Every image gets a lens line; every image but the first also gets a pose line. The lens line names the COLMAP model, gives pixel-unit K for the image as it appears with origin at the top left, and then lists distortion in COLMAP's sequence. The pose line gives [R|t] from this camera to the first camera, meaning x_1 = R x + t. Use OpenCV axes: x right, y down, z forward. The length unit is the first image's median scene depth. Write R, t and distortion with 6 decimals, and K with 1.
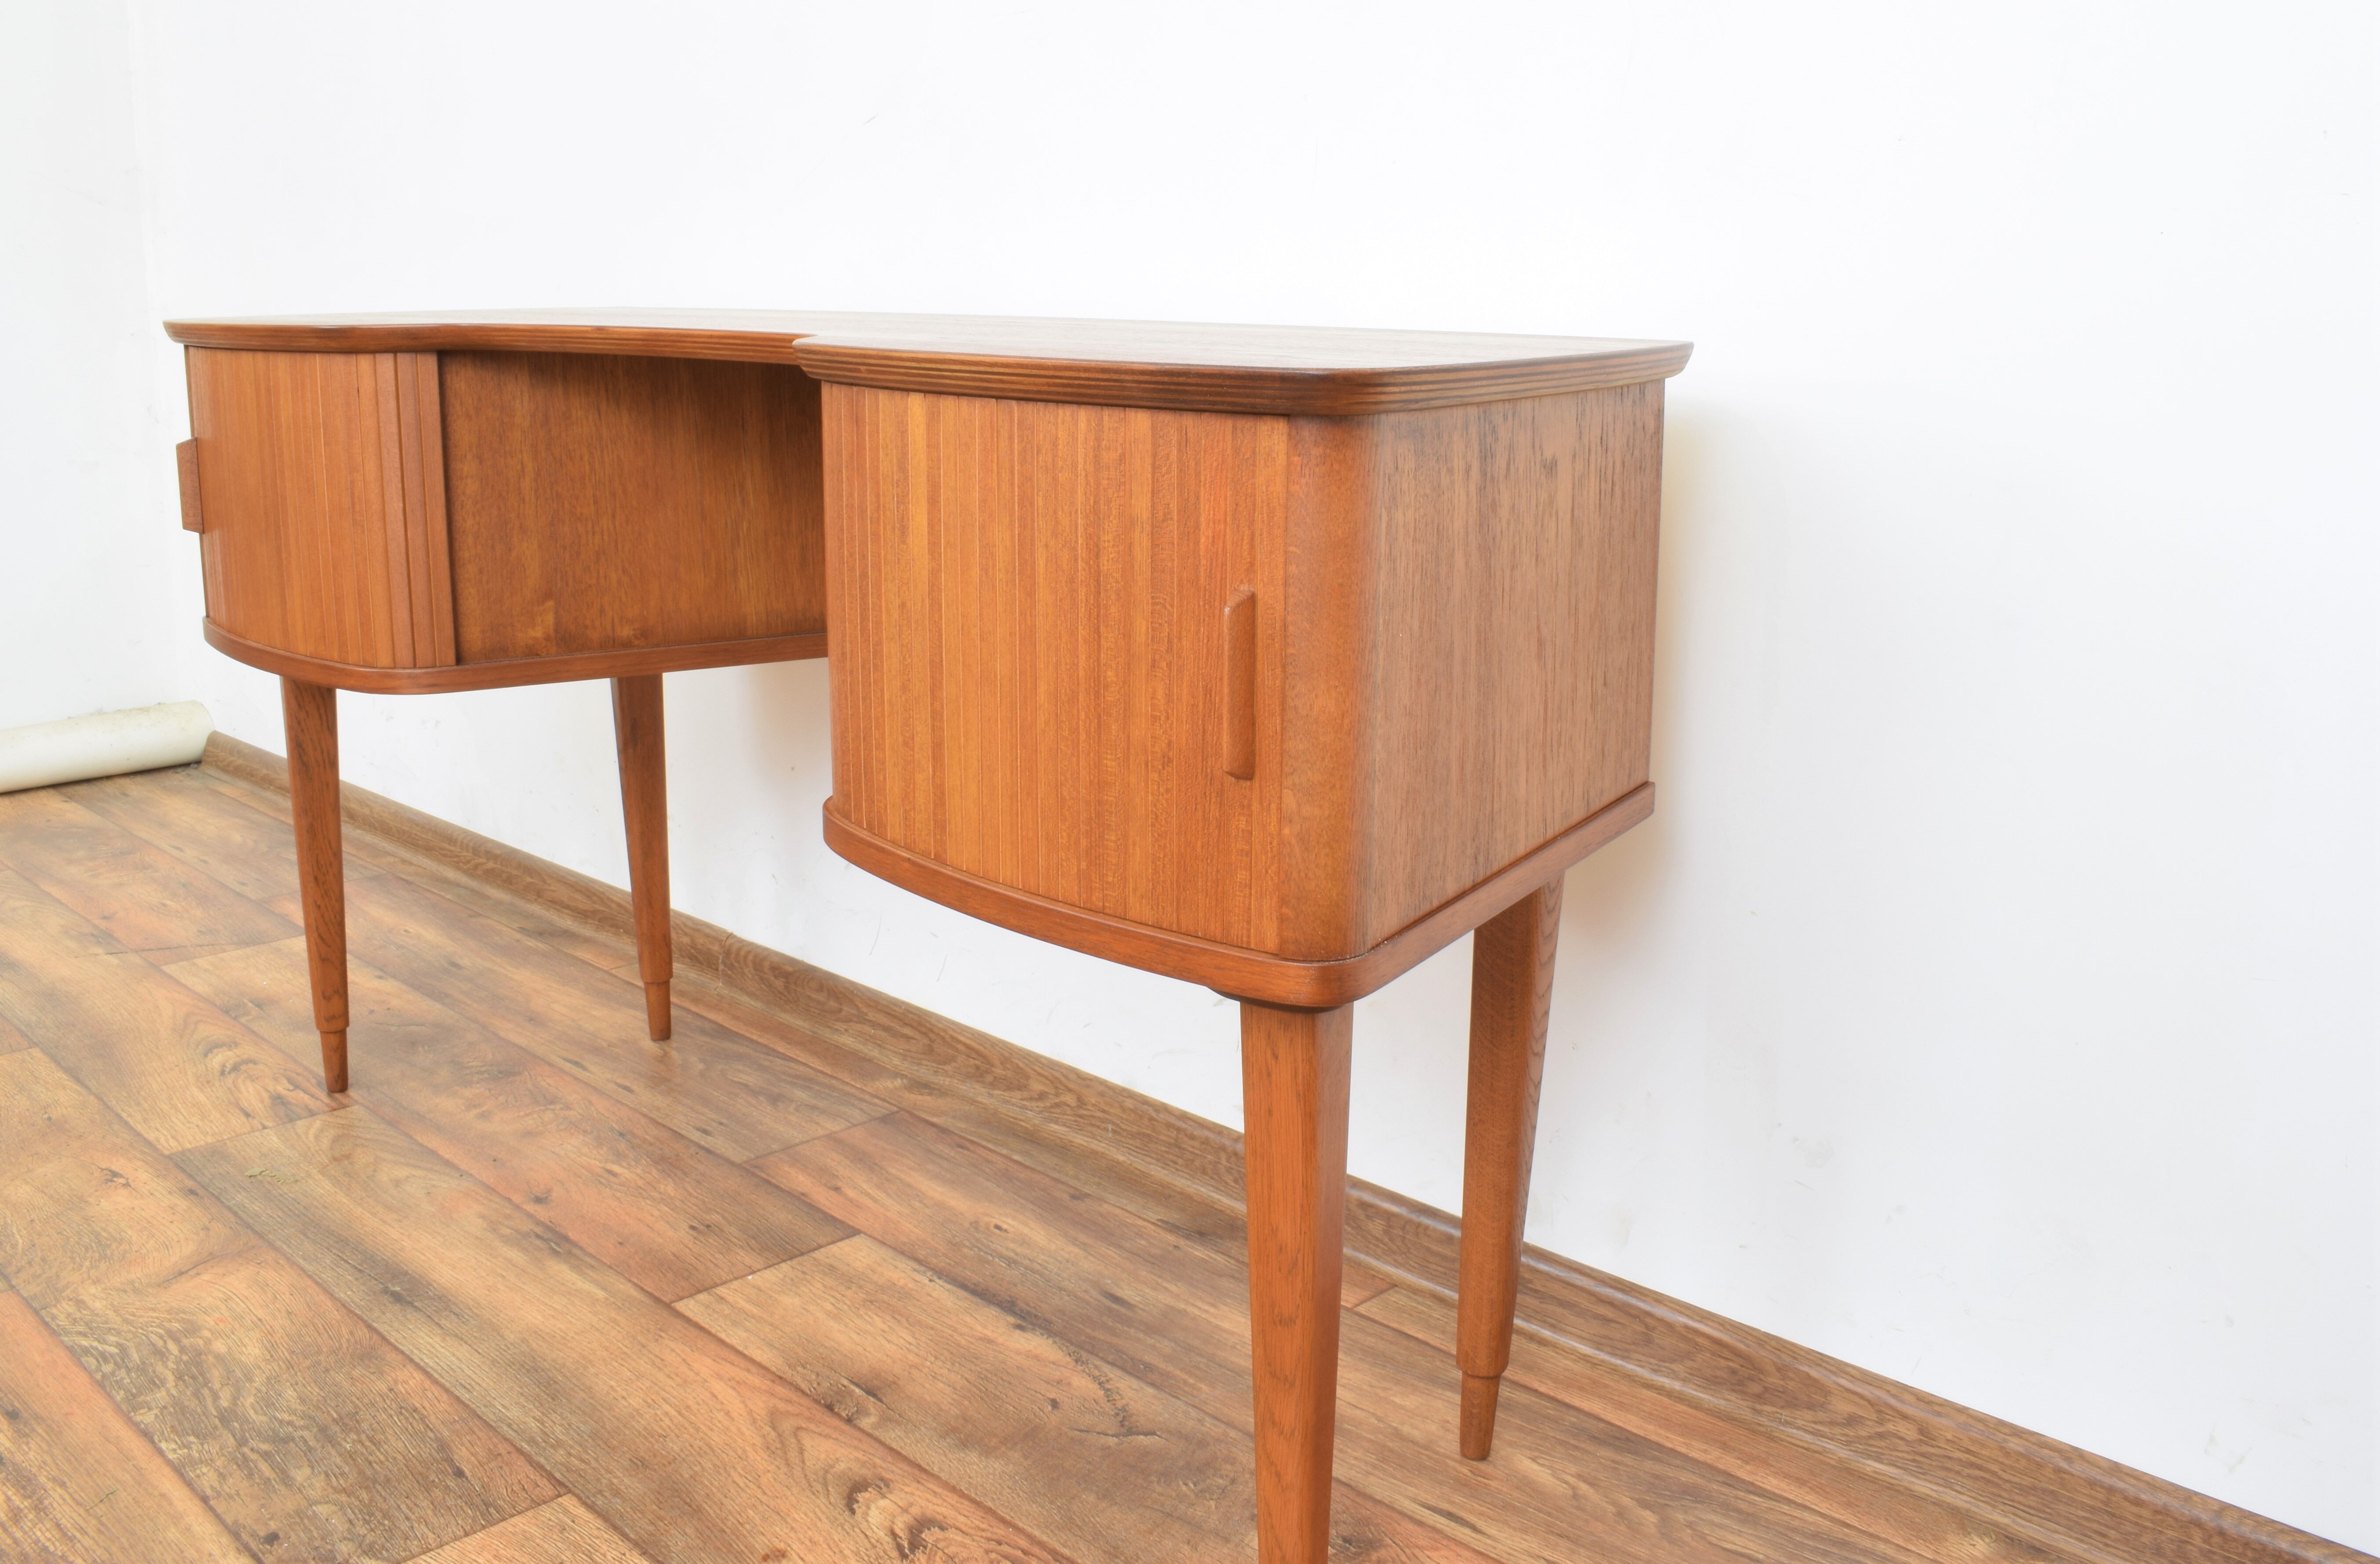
lens RADIAL K [[2168.1, 0, 1200.1], [0, 2168.1, 674.7], [0, 0, 1]] dist [-0.096750, 0.015189]
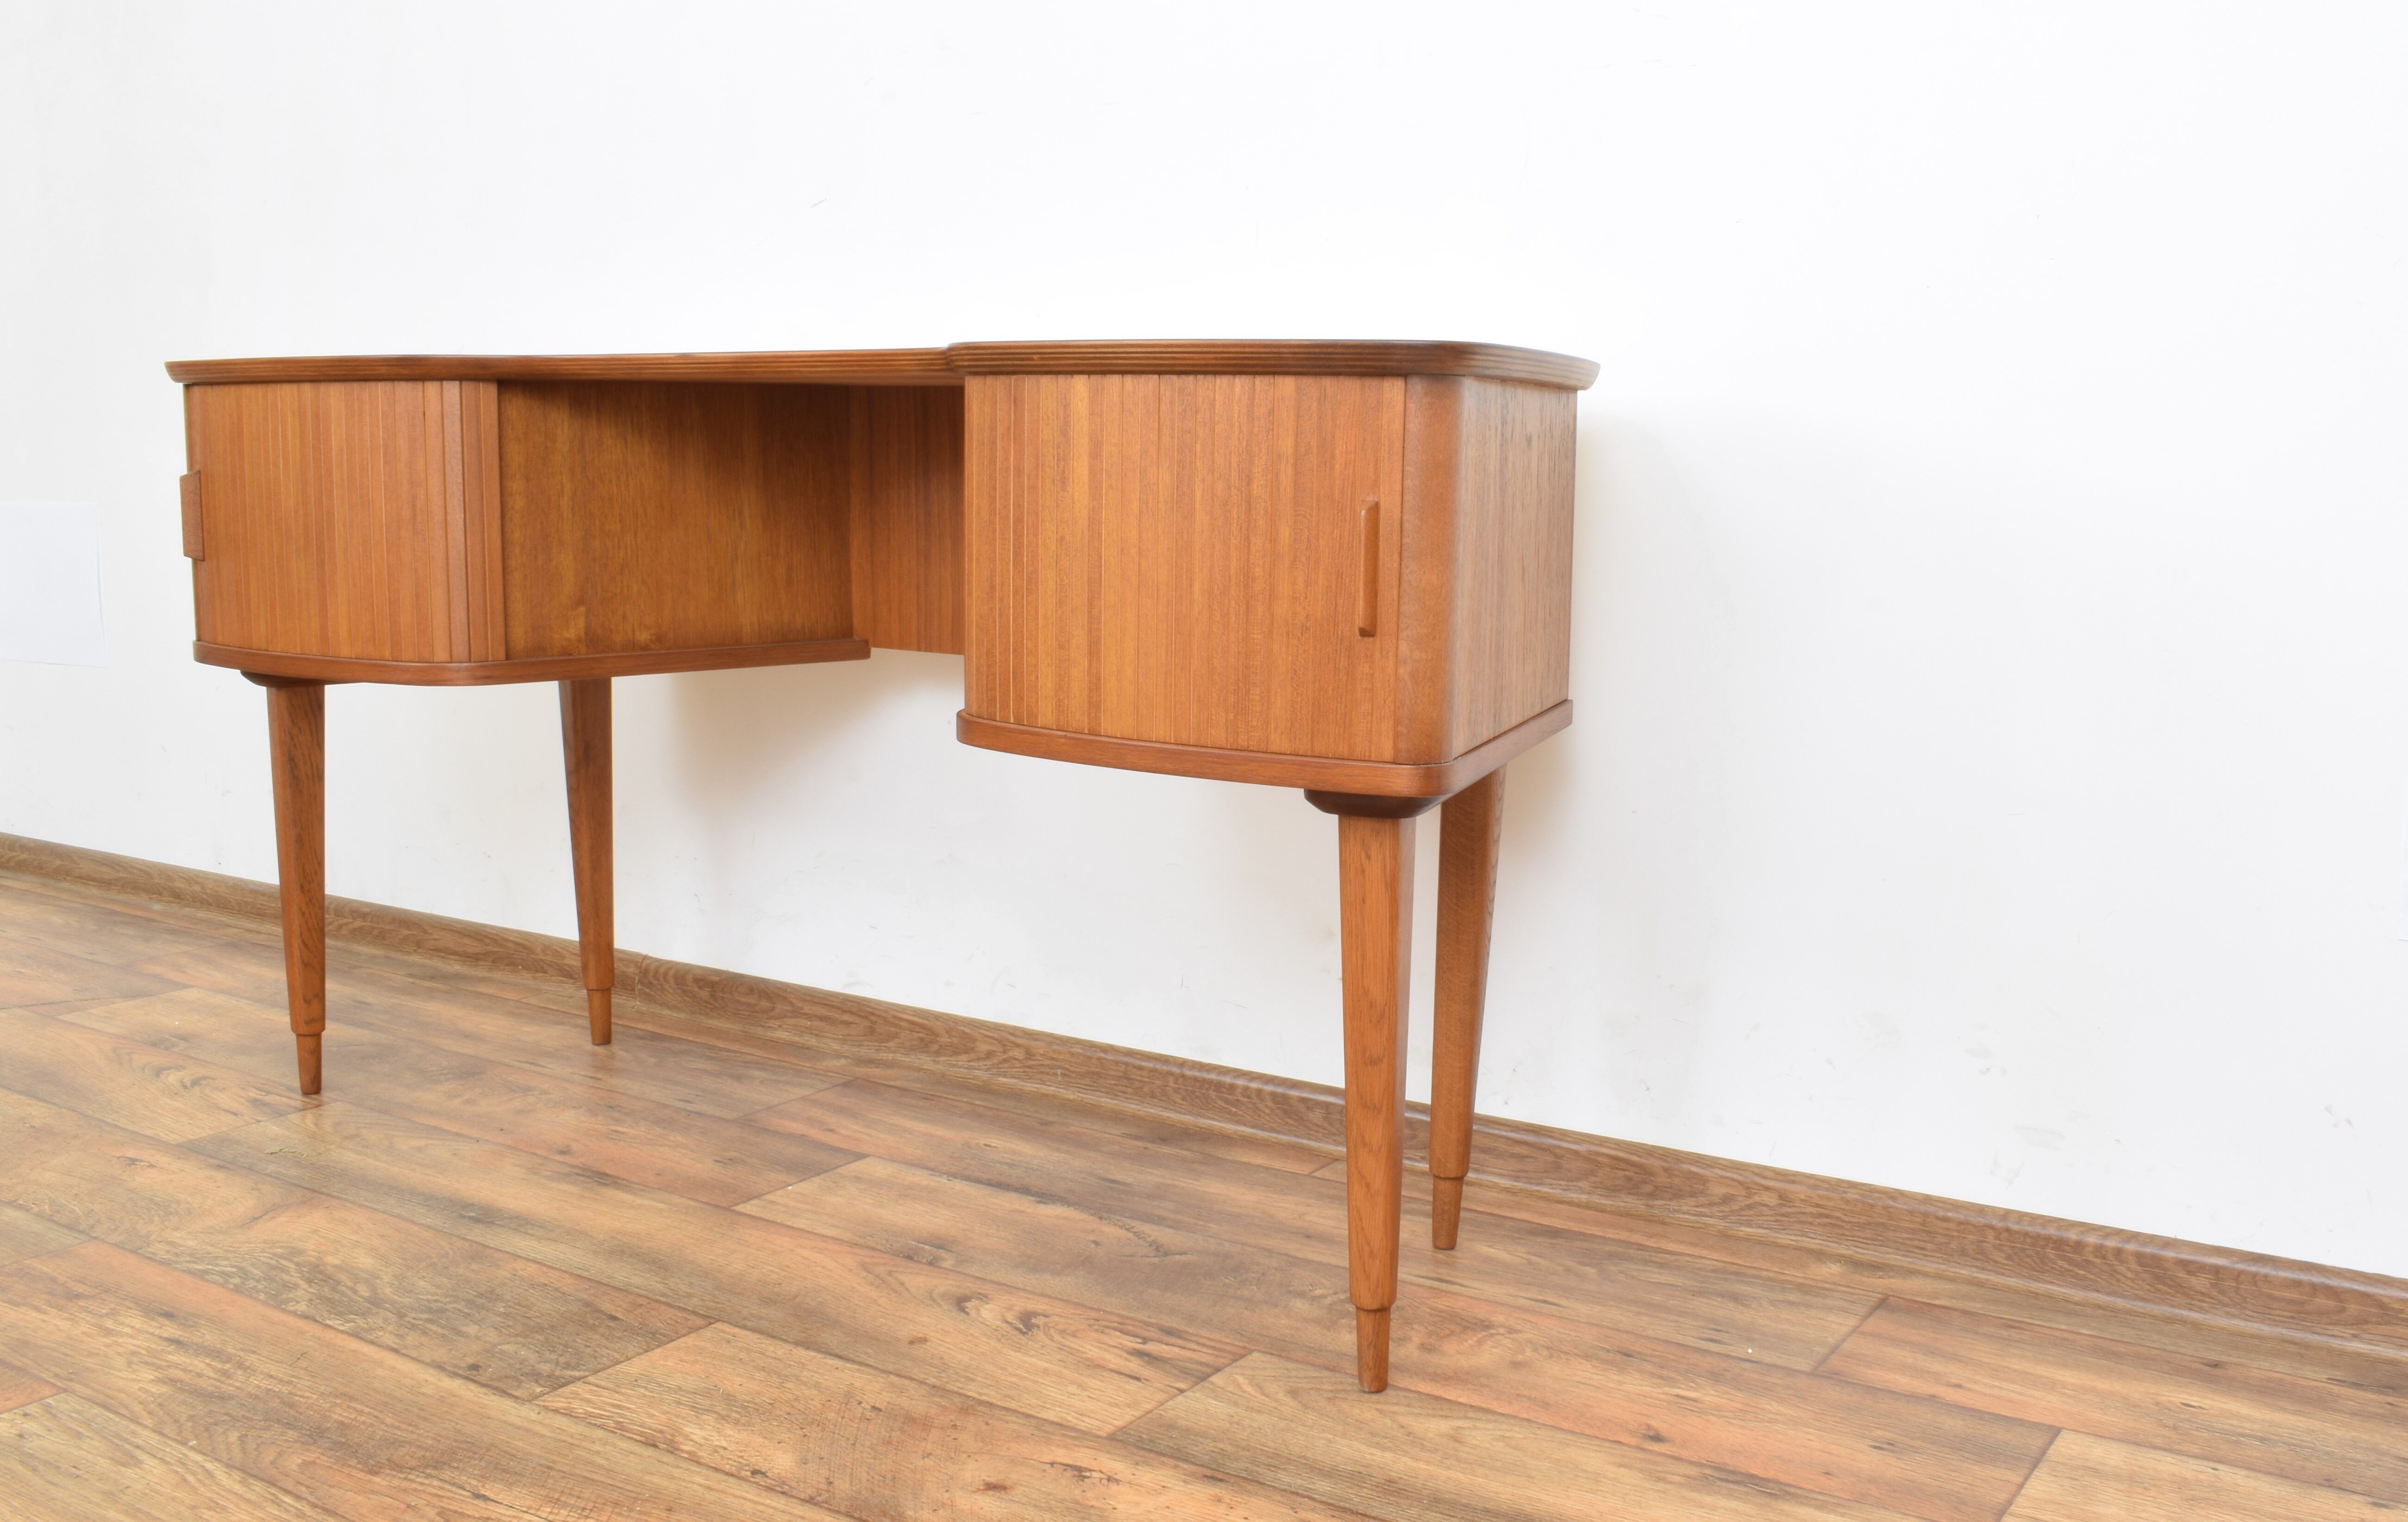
lens RADIAL K [[2297.0, 0, 1333.3], [0, 2297.0, 770.8], [0, 0, 1]] dist [-0.097120, 0.018874]
pose [[0.971236, -0.020316, 0.237250, -0.197555], [0.030137, 0.998829, -0.037845, 0.105730], [-0.236203, 0.043907, 0.970711, -0.242703]]
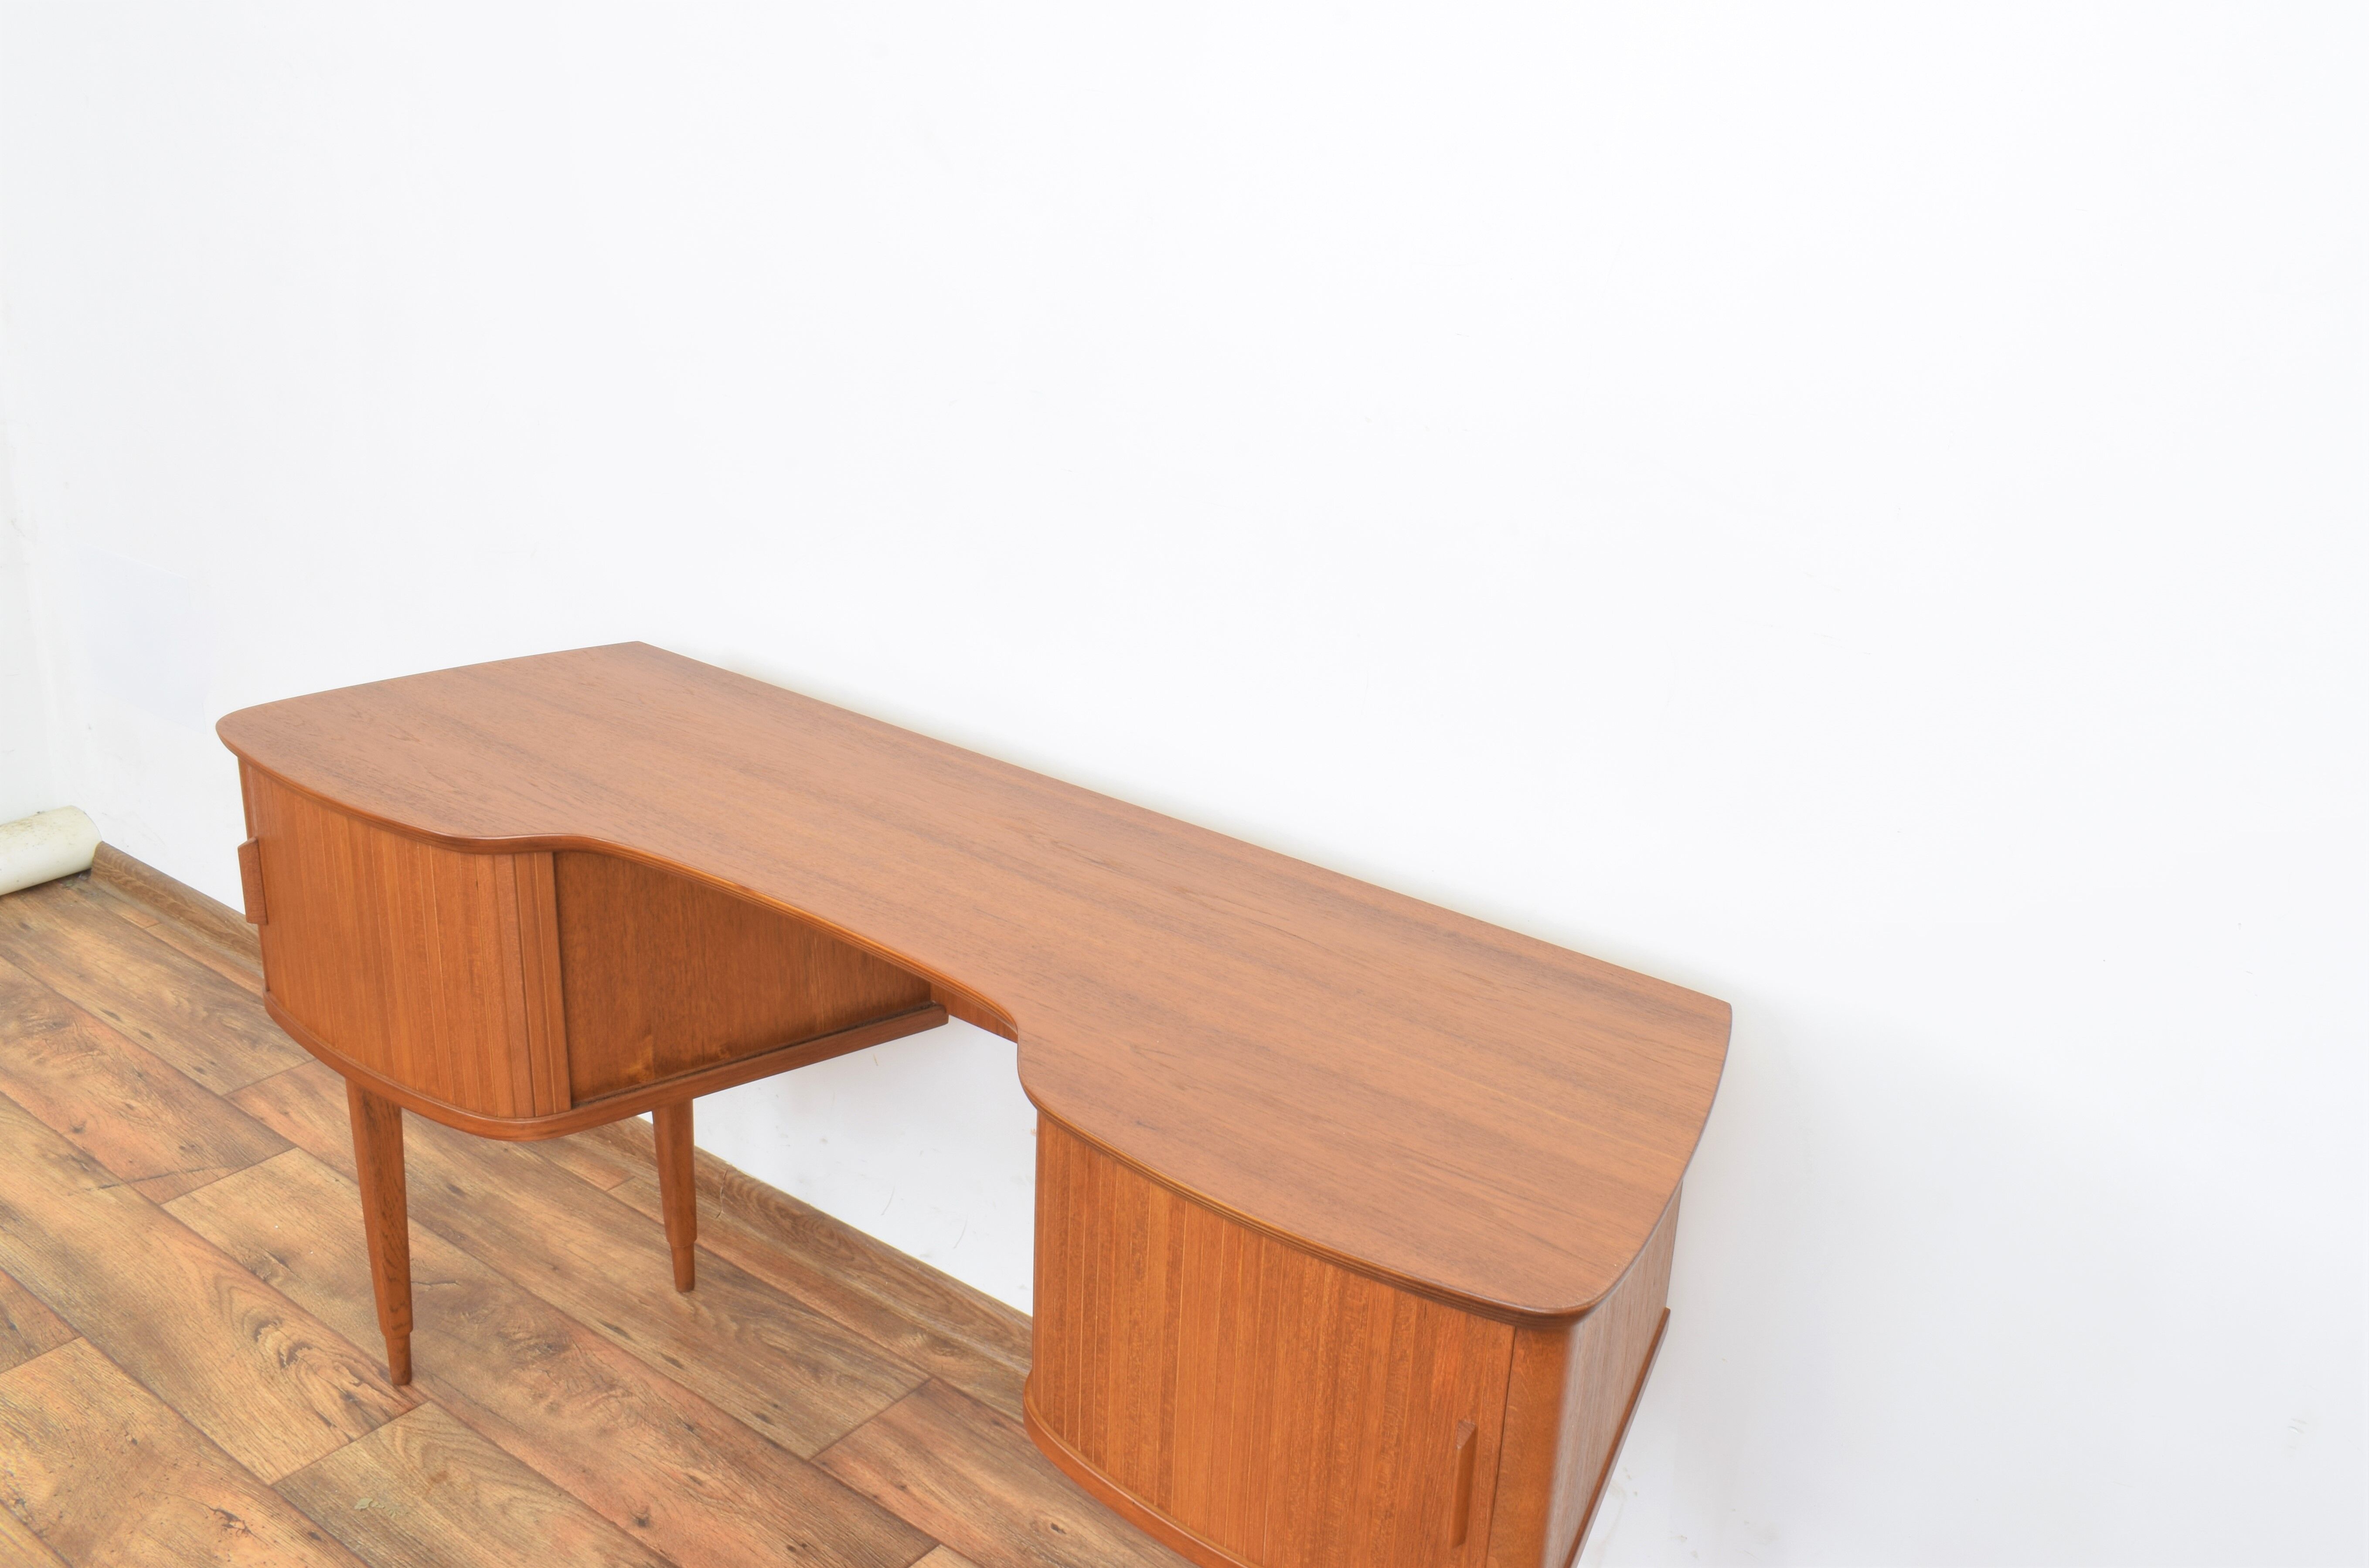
lens RADIAL K [[2160.0, 0, 1298.1], [0, 2160.0, 688.9], [0, 0, 1]] dist [-0.092466, 0.015056]
pose [[0.983368, -0.007090, 0.181485, -0.168301], [-0.018164, 0.990389, 0.137111, -0.353381], [-0.180713, -0.138127, 0.973788, -0.092508]]
